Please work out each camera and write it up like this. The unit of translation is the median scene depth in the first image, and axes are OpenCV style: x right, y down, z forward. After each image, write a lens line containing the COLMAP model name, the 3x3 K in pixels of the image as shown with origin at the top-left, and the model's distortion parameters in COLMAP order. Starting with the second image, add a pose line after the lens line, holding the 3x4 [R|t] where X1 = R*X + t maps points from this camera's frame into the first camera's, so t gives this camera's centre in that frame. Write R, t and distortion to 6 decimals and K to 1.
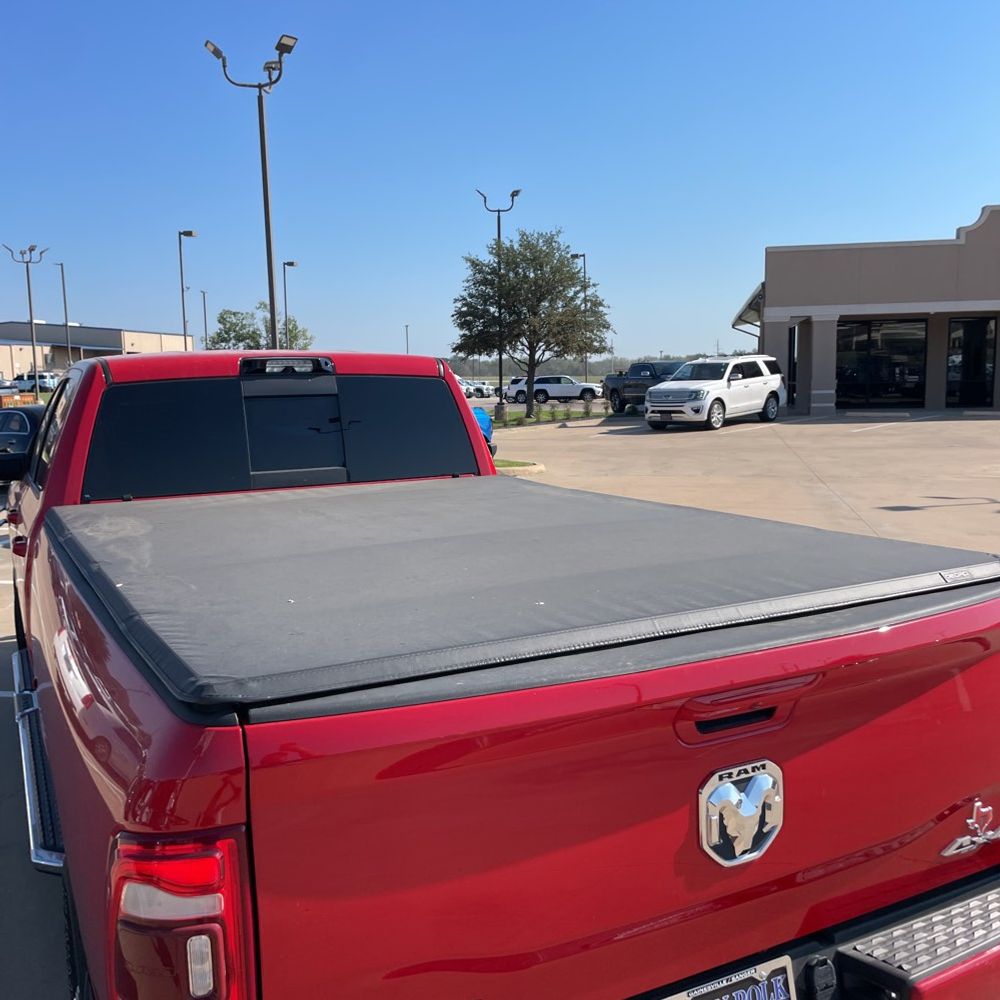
lens RADIAL K [[1005.0, 0, 519.9], [0, 1005.0, 502.4], [0, 0, 1]] dist [0.116284, -0.164272]
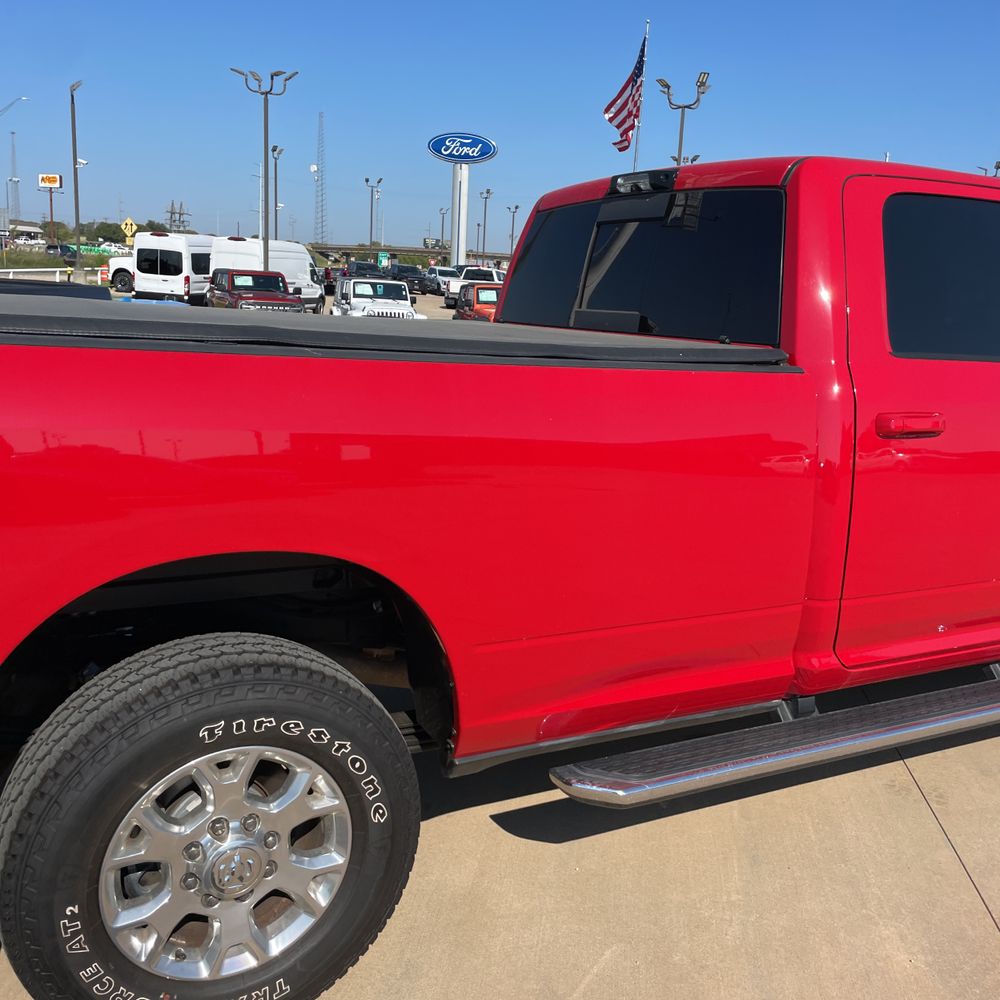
lens RADIAL K [[1005.0, 0, 519.9], [0, 1005.0, 502.4], [0, 0, 1]] dist [0.116284, -0.164272]
pose [[0.016459, 0.216412, -0.976163, 0.100058], [-0.181268, 0.960763, 0.209942, -0.006555], [0.983296, 0.173492, 0.055042, 0.142332]]
